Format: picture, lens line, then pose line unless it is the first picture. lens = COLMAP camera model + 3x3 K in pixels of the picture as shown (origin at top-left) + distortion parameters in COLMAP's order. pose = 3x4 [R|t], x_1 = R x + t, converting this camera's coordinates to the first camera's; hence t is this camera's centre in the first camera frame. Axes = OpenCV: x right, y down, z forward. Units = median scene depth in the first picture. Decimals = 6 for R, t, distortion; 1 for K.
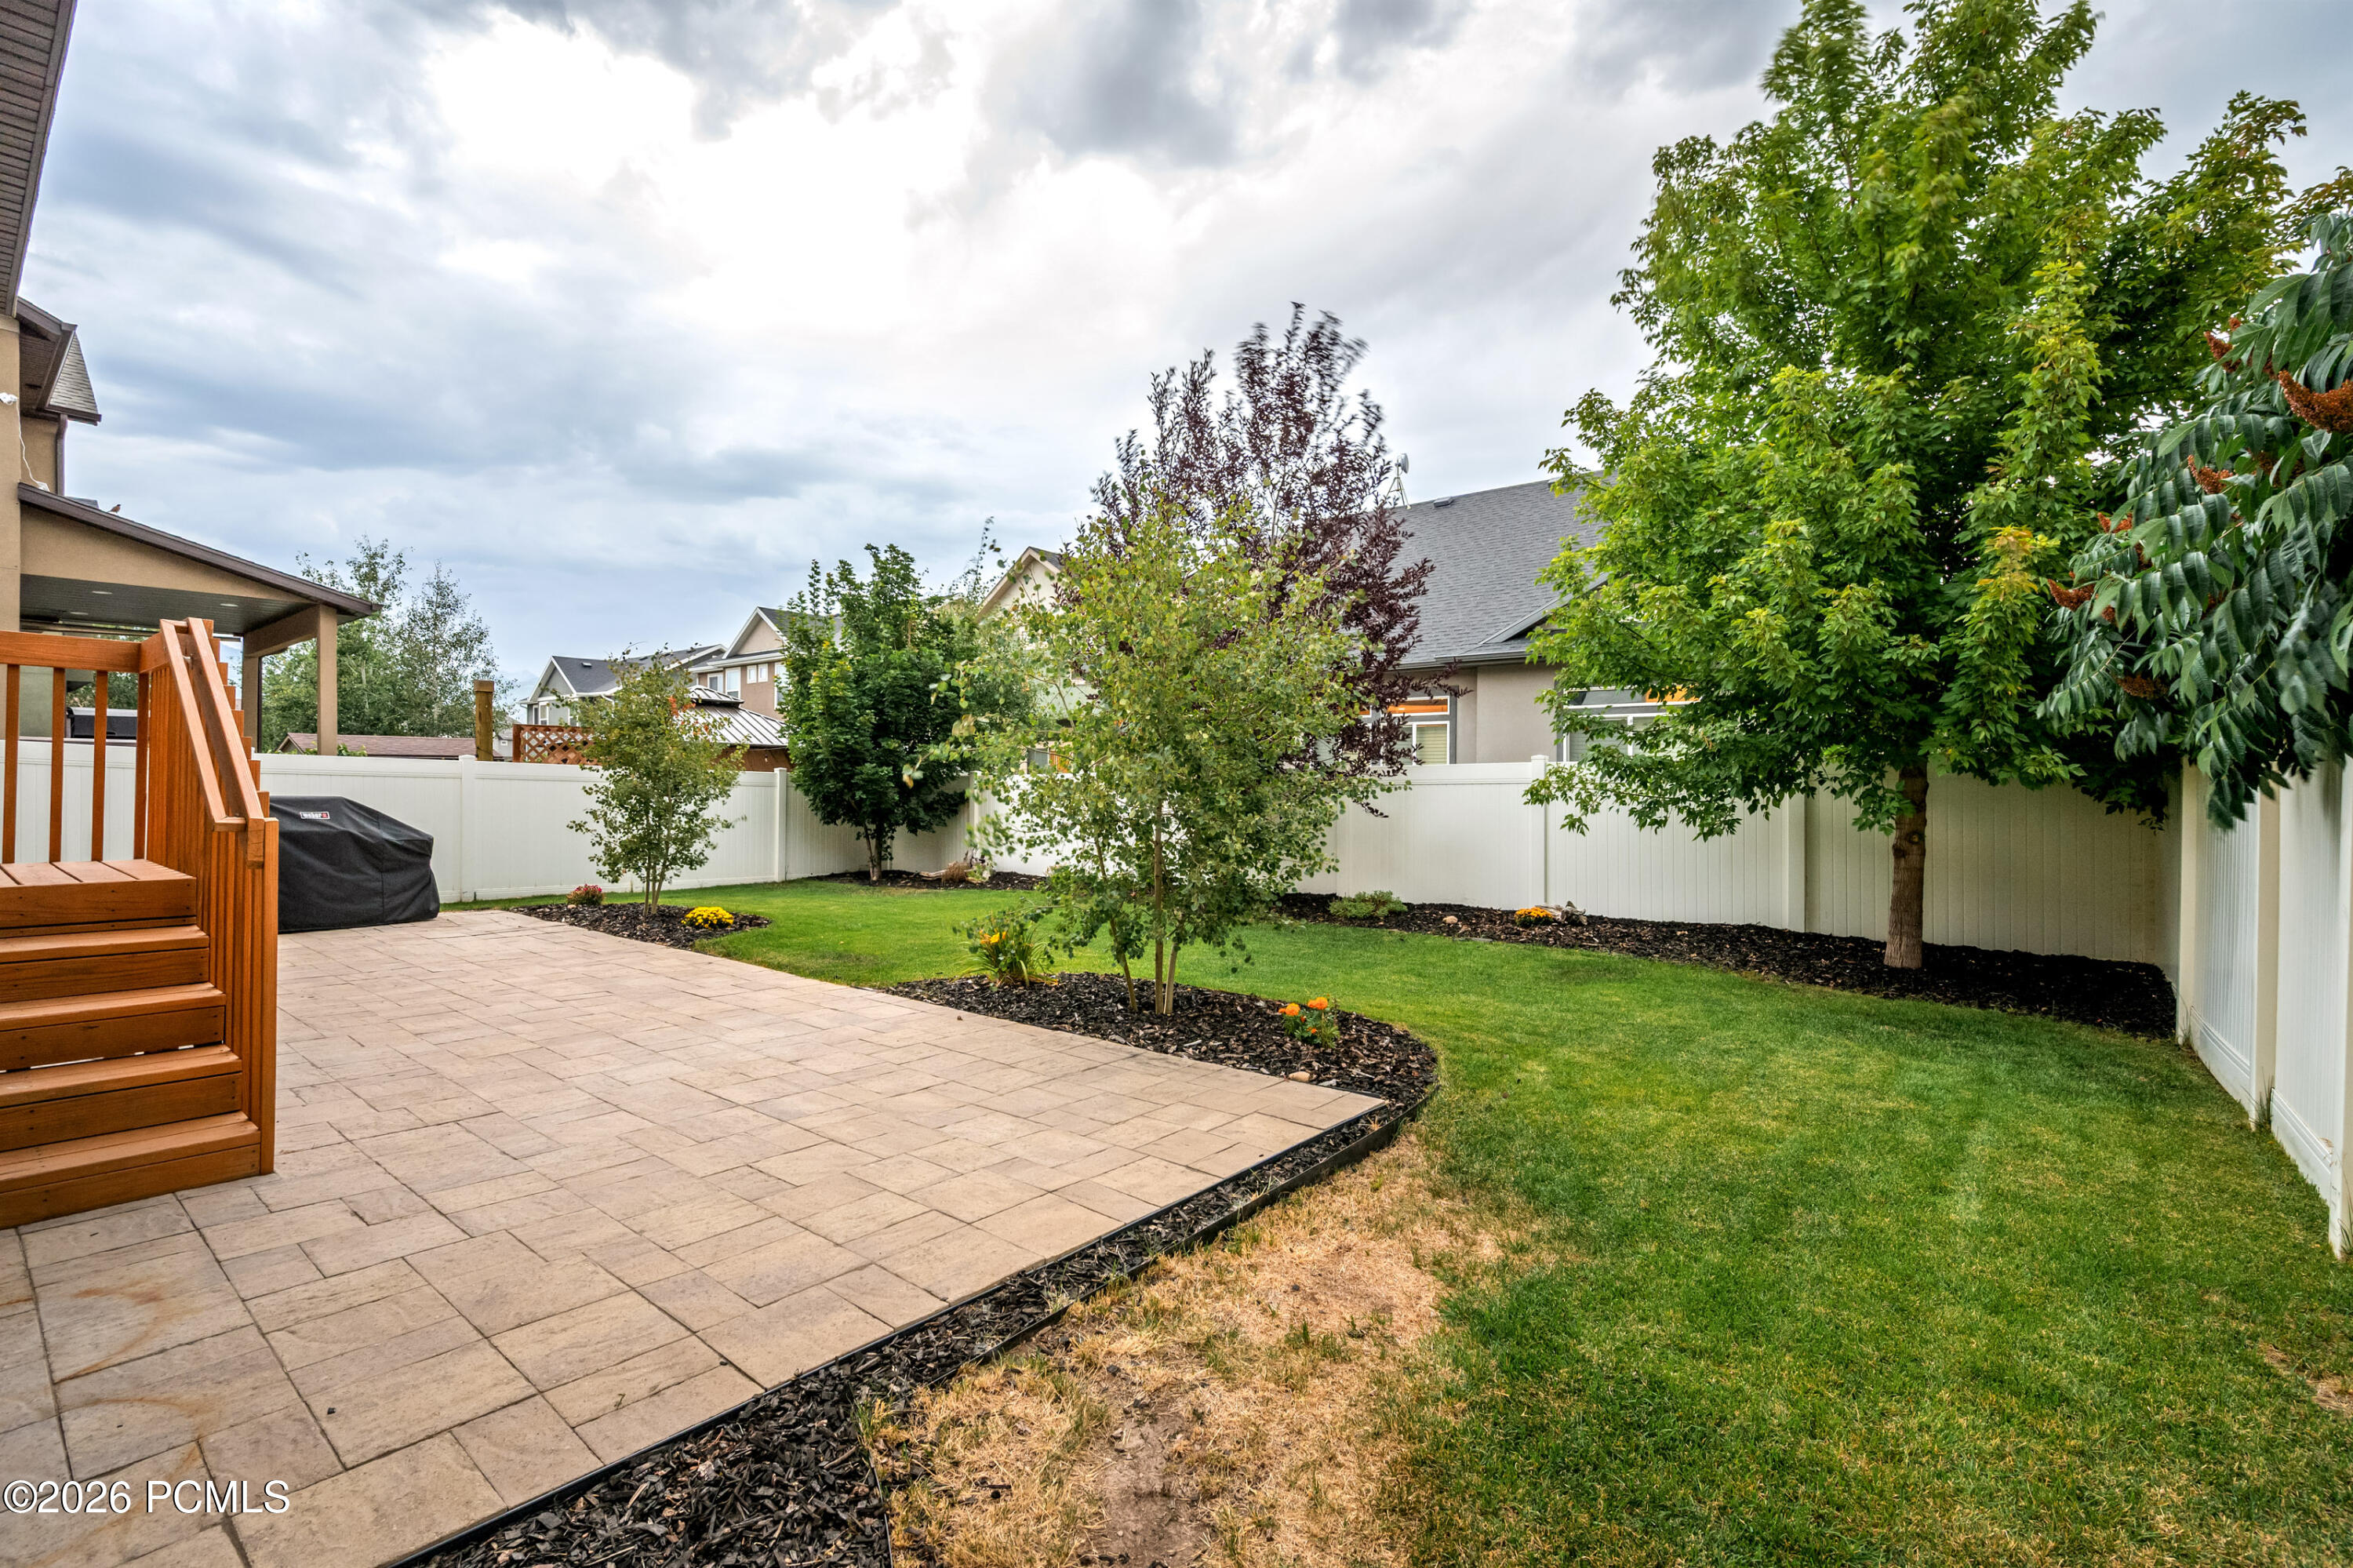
lens RADIAL K [[1027.7, 0, 1176.5], [0, 1027.7, 784.0], [0, 0, 1]] dist [0.000109, -0.000285]
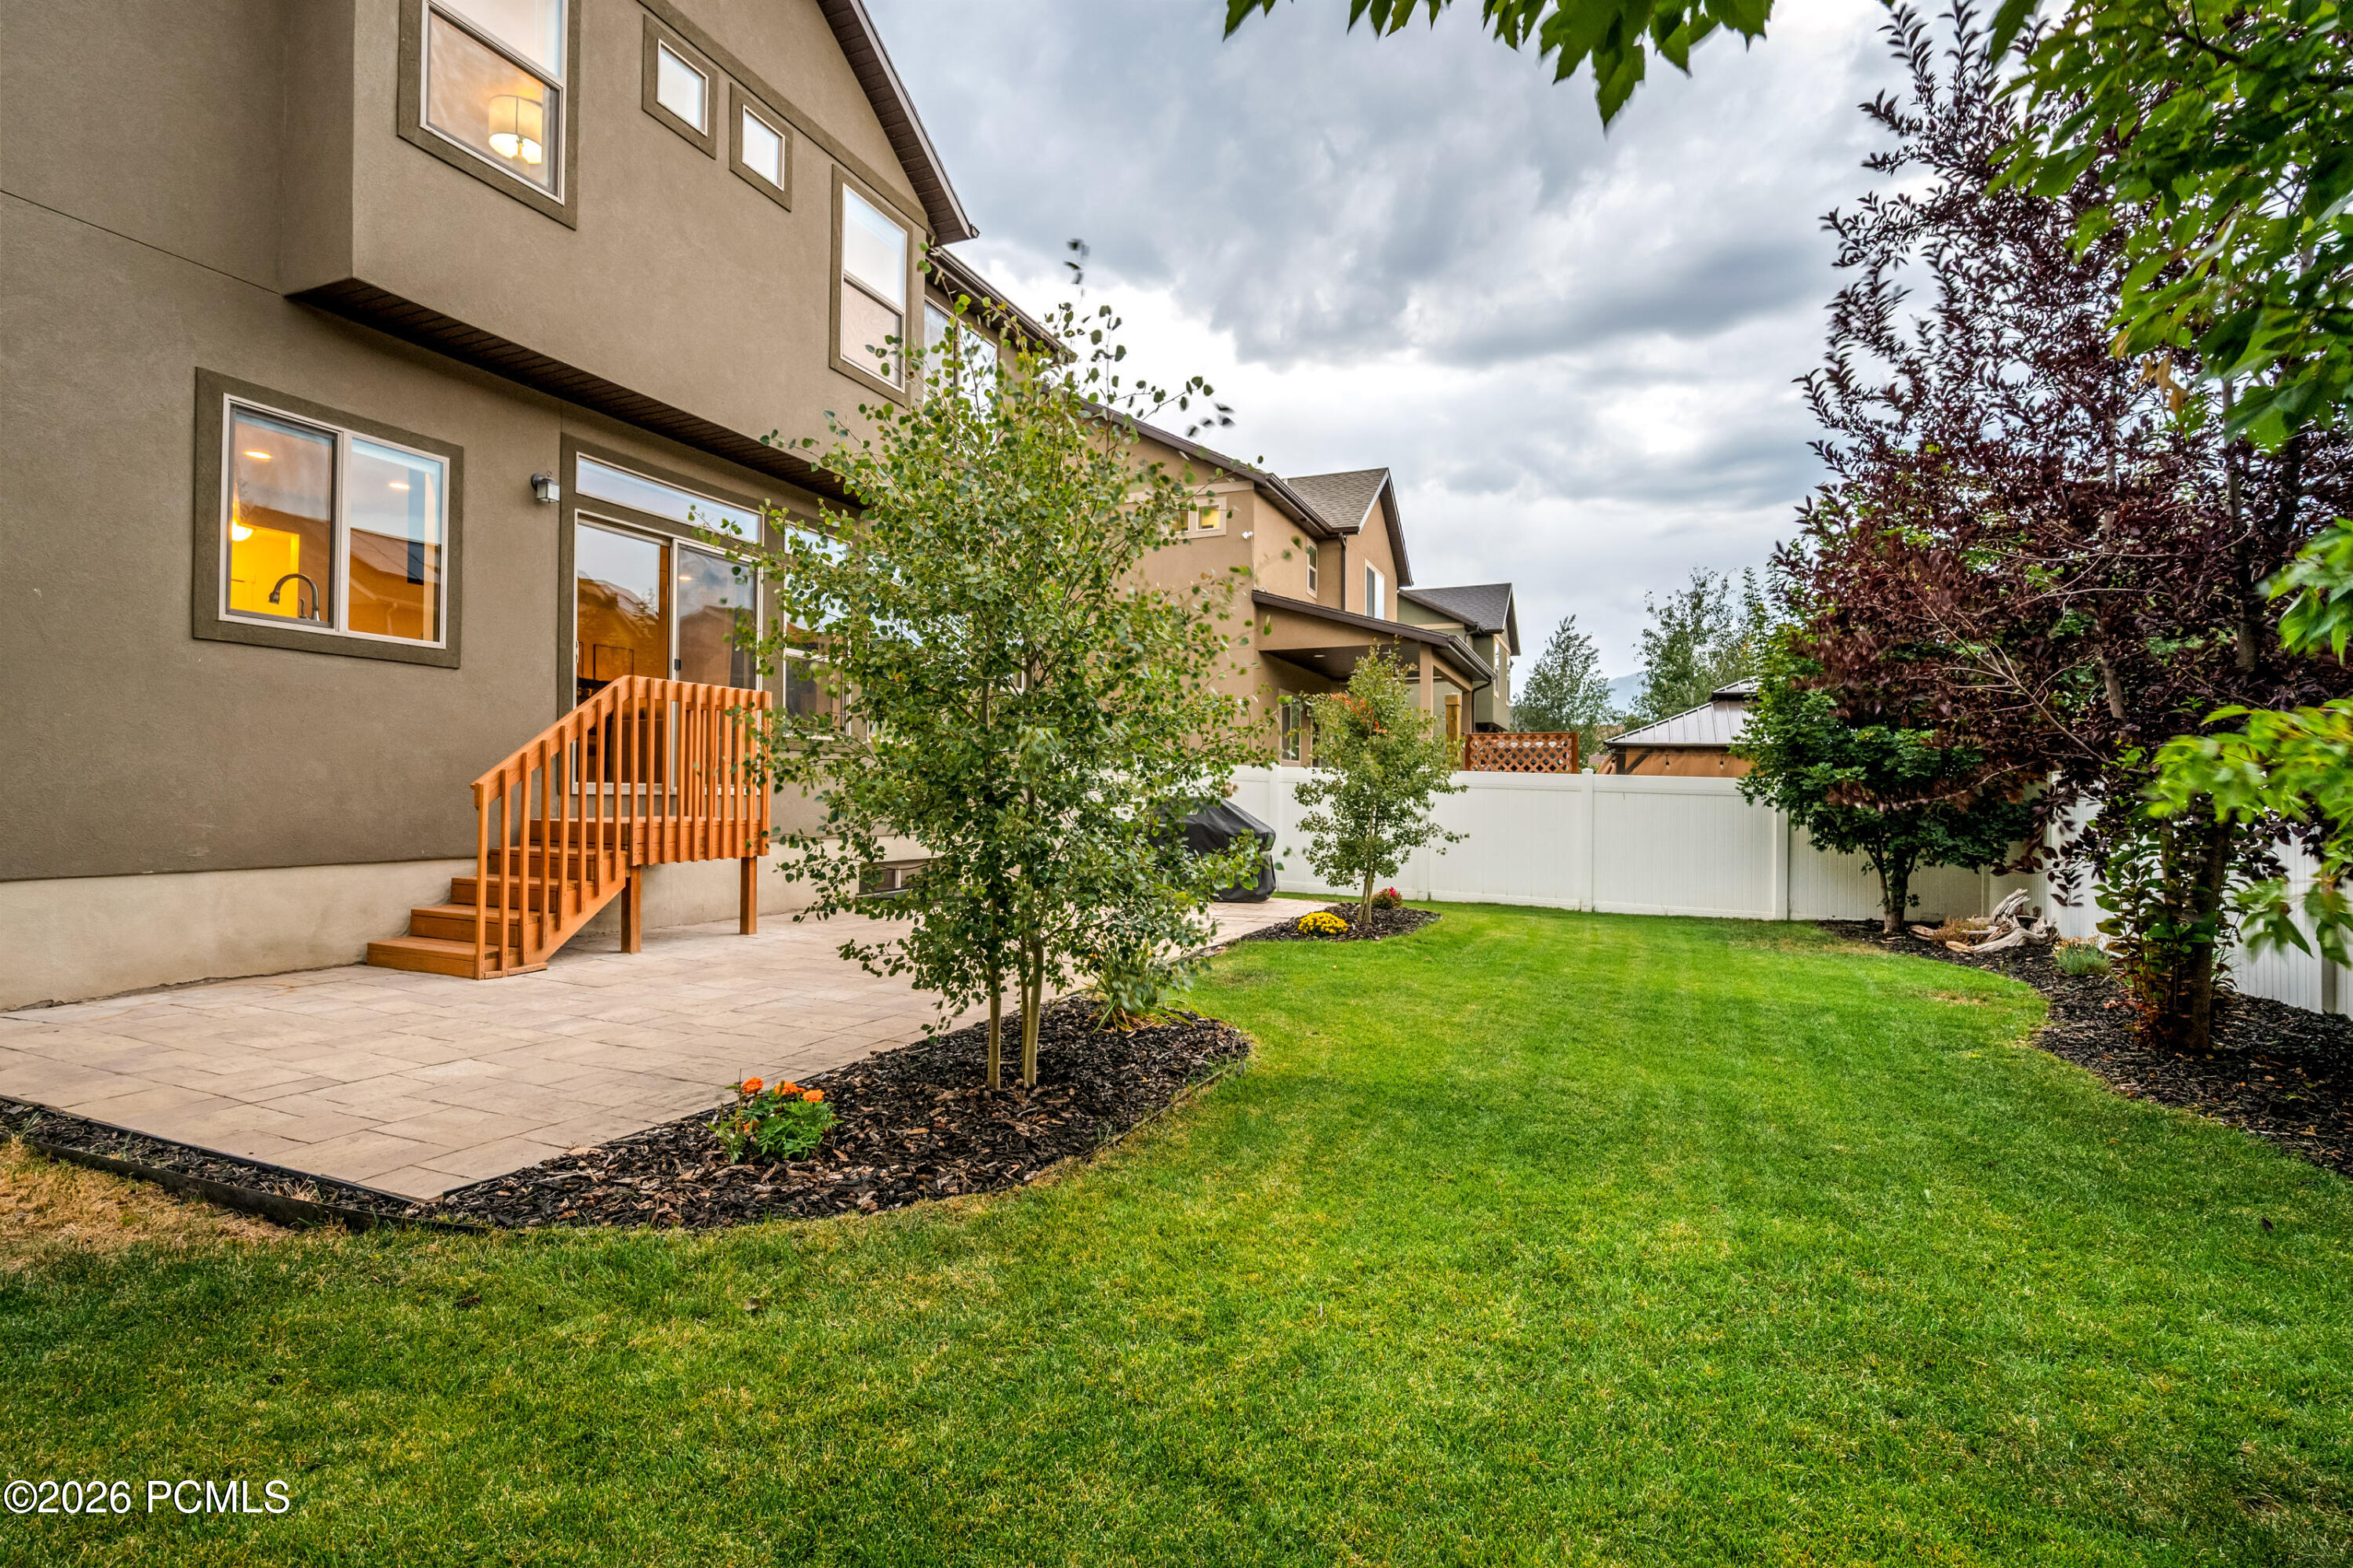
lens RADIAL K [[1092.0, 0, 1176.5], [0, 1092.0, 784.0], [0, 0, 1]] dist [0.002200, 0.000251]
pose [[0.293802, -0.009458, -0.955819, 0.483803], [-0.012221, 0.999832, -0.013650, 0.017241], [0.955788, 0.015692, 0.293637, 0.584334]]
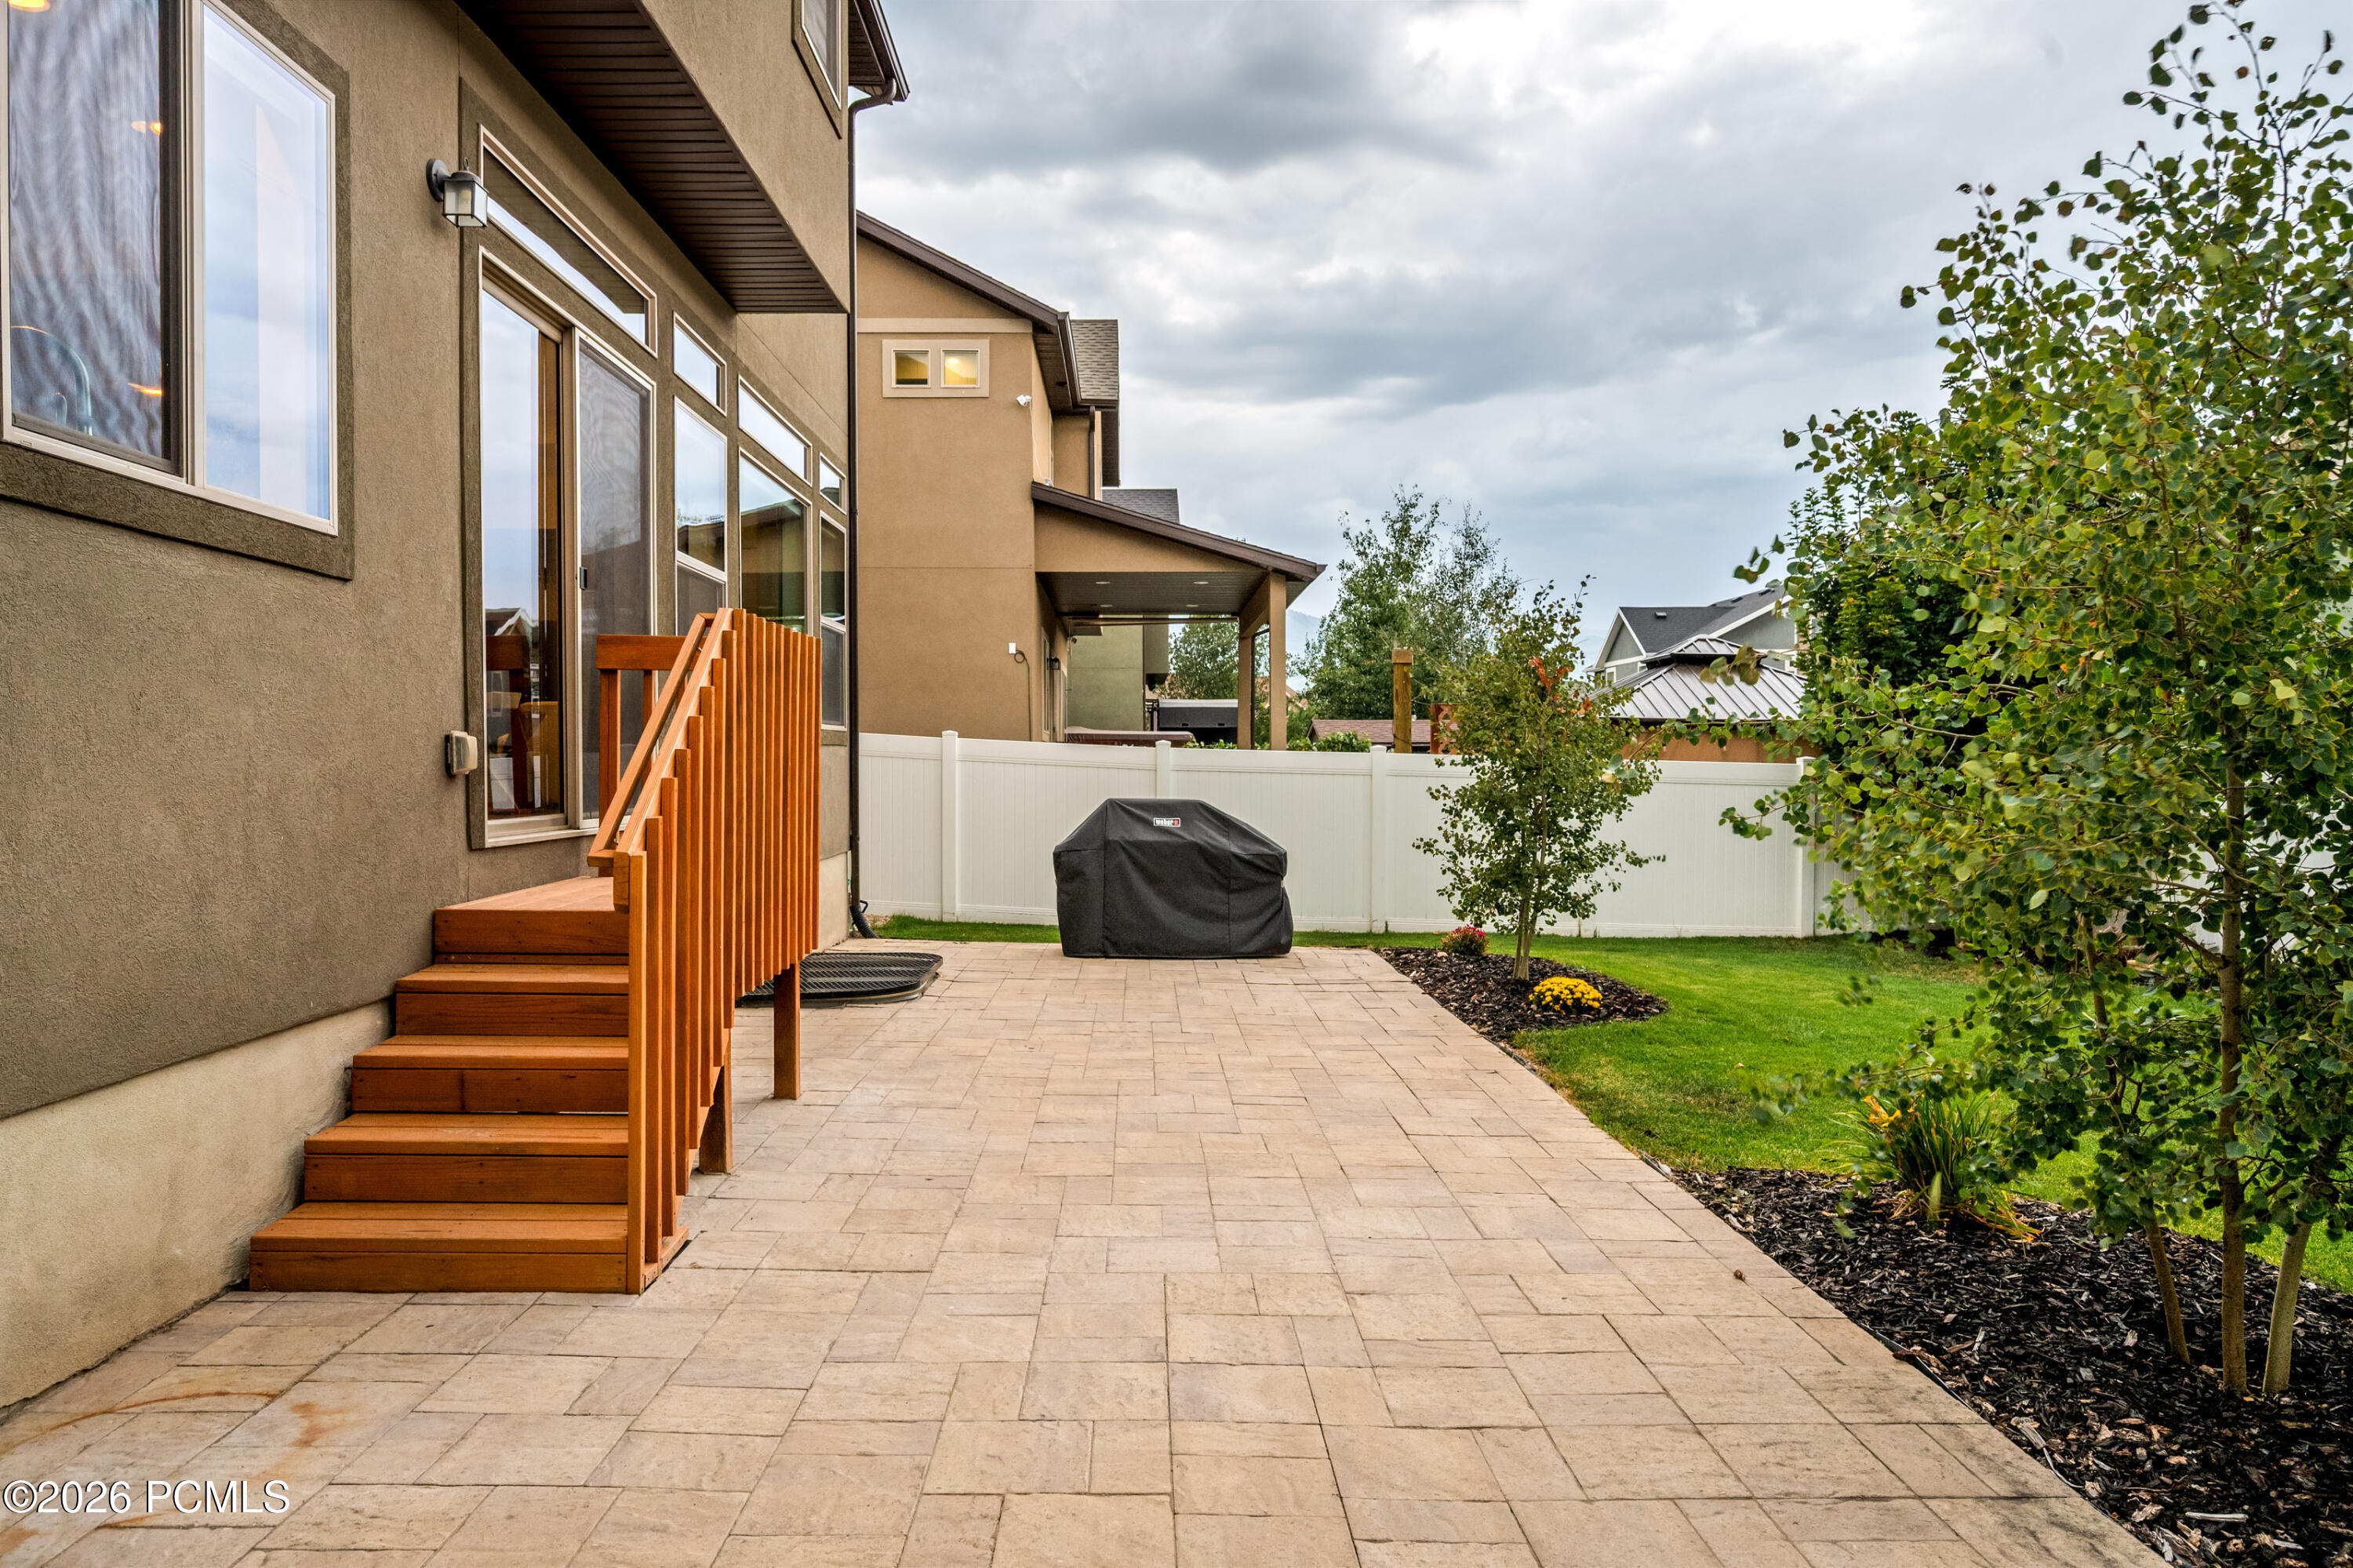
lens RADIAL K [[1488.3, 0, 1176.5], [0, 1488.3, 784.0], [0, 0, 1]] dist [0.001497, -0.001885]
pose [[0.656115, 0.007545, -0.754623, 0.098350], [-0.002378, 0.999966, 0.007931, -0.011107], [0.754657, -0.003409, 0.656111, 0.198694]]
